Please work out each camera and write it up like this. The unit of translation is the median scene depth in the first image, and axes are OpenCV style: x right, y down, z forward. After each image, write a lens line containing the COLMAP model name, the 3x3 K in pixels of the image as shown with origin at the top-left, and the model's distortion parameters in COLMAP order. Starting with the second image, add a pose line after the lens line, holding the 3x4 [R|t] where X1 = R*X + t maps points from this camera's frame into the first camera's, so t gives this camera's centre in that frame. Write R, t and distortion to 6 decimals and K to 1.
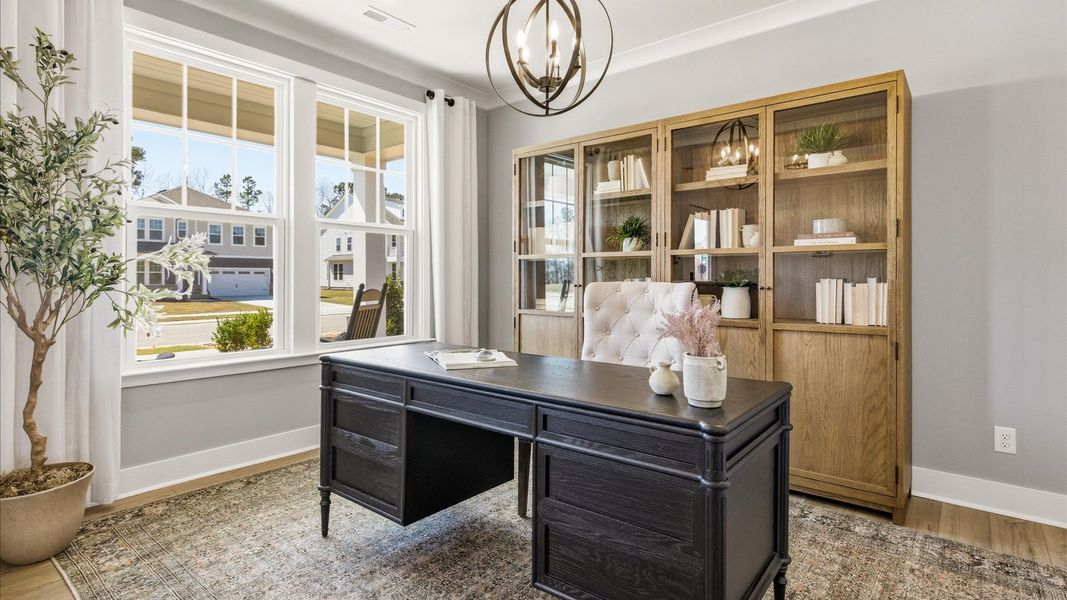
lens RADIAL K [[531.8, 0, 518.1], [0, 531.8, 271.7], [0, 0, 1]] dist [0.003824, -0.000504]
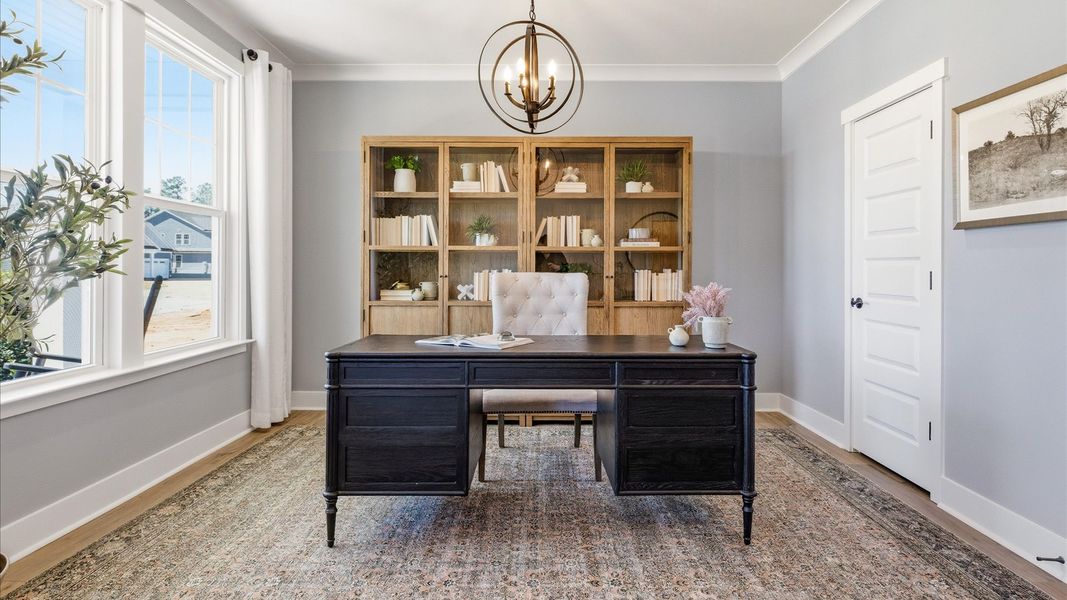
lens RADIAL K [[552.3, 0, 536.8], [0, 552.3, 271.3], [0, 0, 1]] dist [0.003957, 0.000350]
pose [[0.770240, -0.000140, 0.637754, -0.580627], [-0.008388, 0.999911, 0.010350, 0.003620], [-0.637699, -0.013322, 0.770170, 0.029614]]
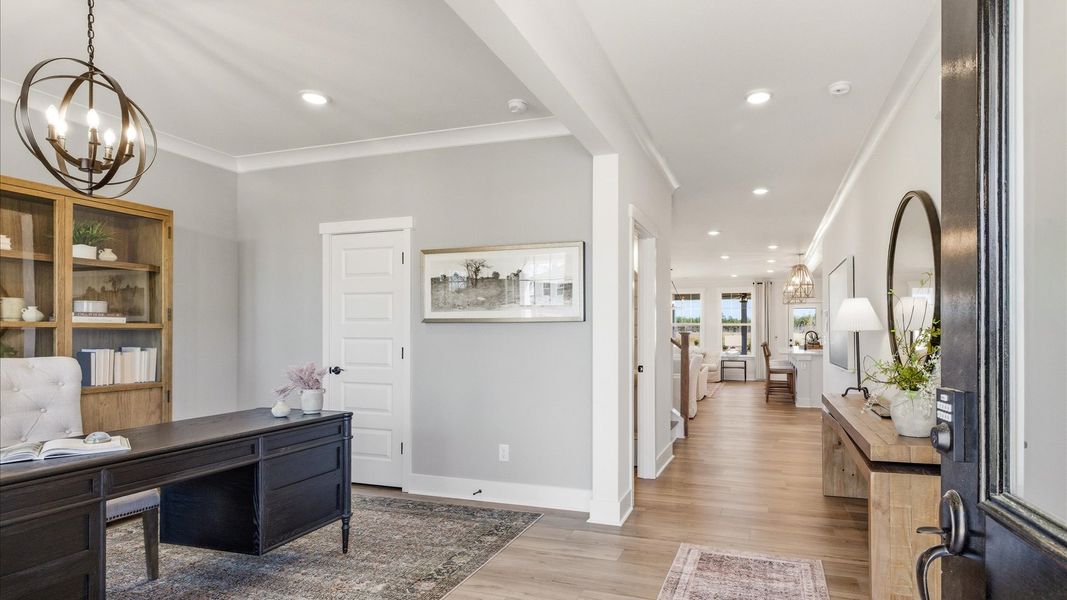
lens RADIAL K [[532.6, 0, 603.9], [0, 532.6, 333.4], [0, 0, 1]] dist [-0.001198, 0.000184]
pose [[-0.389710, 0.001373, 0.920937, -1.003967], [-0.008978, 0.999946, -0.005291, -0.027714], [-0.920894, -0.010330, -0.389676, 0.394107]]
